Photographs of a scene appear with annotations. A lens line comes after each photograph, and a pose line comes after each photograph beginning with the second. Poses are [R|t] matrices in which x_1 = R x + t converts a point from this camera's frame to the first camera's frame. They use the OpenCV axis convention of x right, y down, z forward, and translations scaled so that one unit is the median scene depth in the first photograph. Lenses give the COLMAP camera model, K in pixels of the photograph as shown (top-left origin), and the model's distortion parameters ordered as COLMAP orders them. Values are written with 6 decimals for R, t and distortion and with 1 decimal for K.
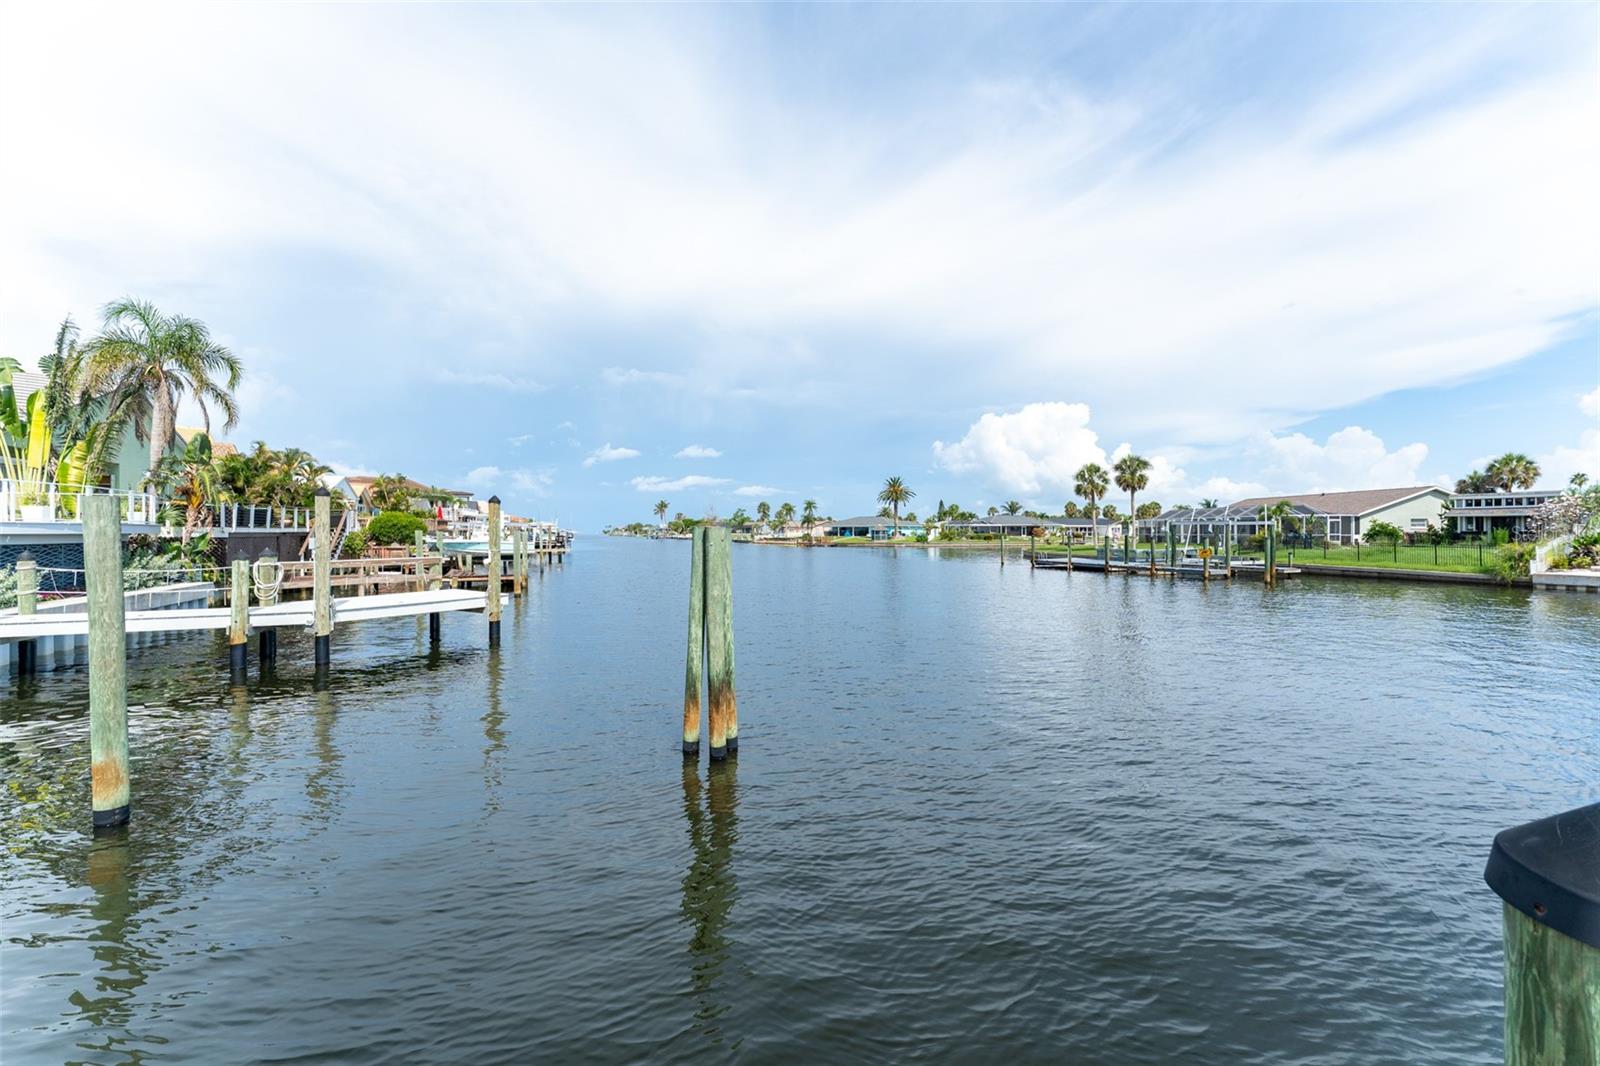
lens RADIAL K [[638.3, 0, 806.9], [0, 638.3, 527.0], [0, 0, 1]] dist [-0.001854, 0.000141]
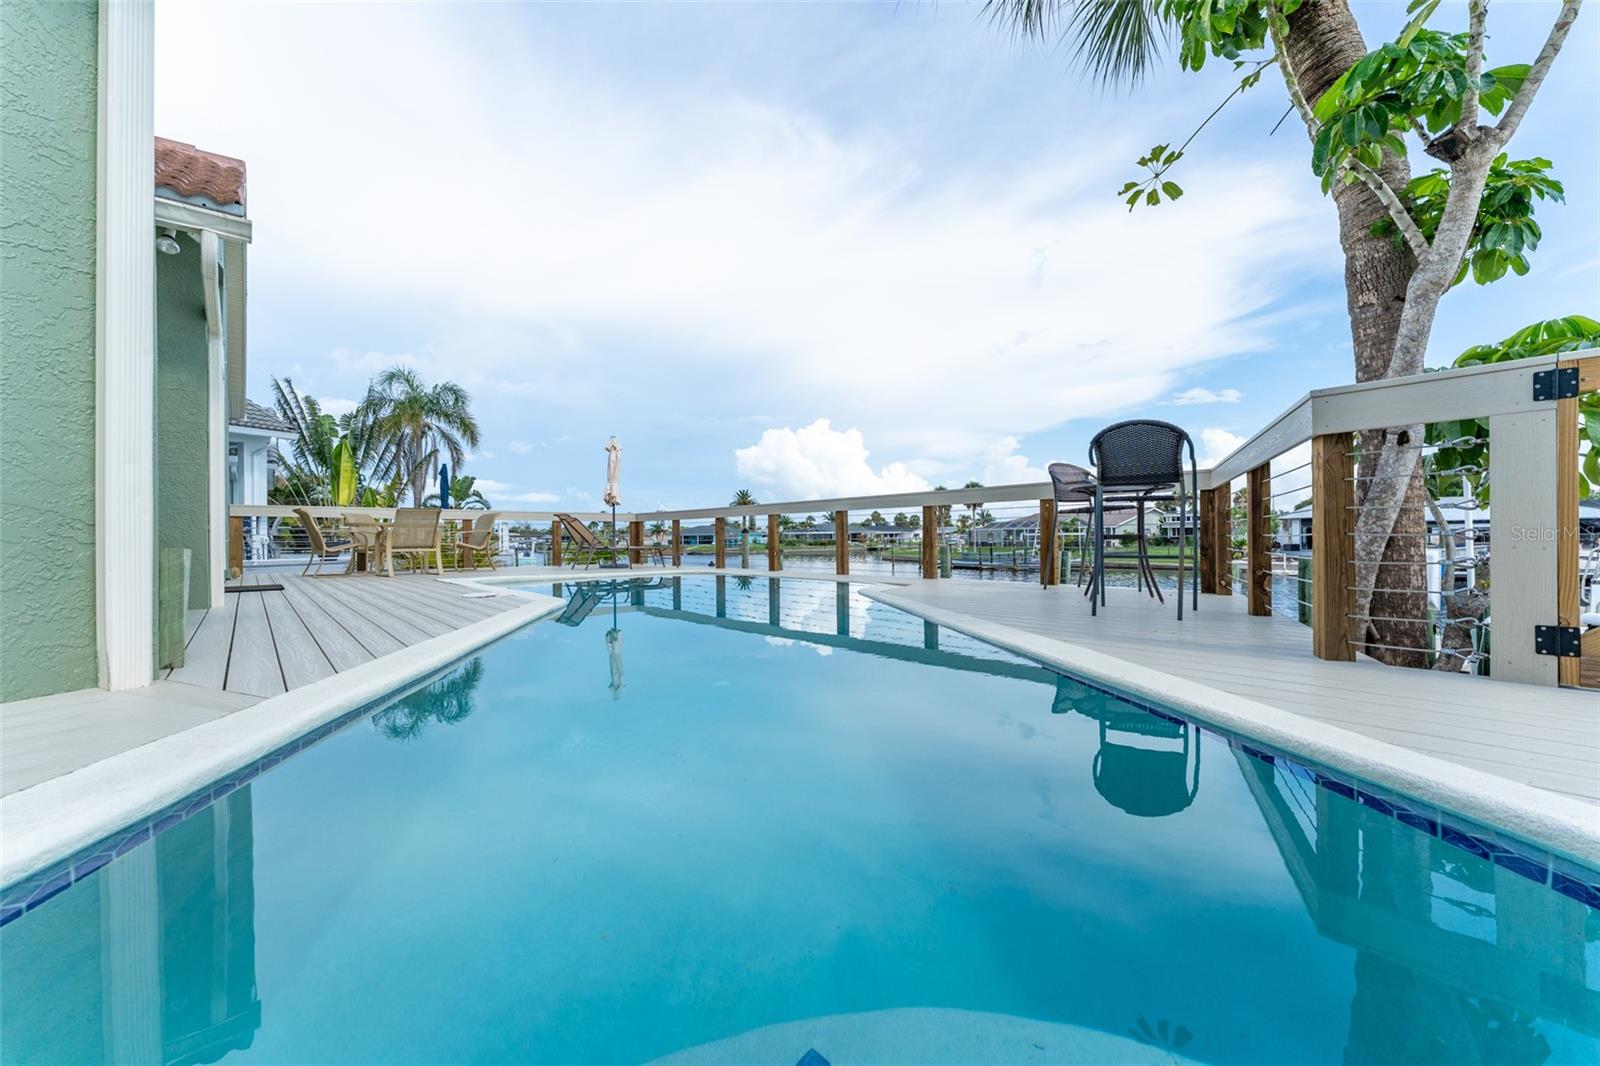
lens RADIAL K [[631.7, 0, 803.0], [0, 631.7, 531.7], [0, 0, 1]] dist [-0.006511, -0.000468]
pose [[0.943803, -0.011481, 0.330310, -0.269622], [0.011925, 0.999929, 0.000683, -0.014138], [-0.330294, 0.003294, 0.943872, -0.136423]]
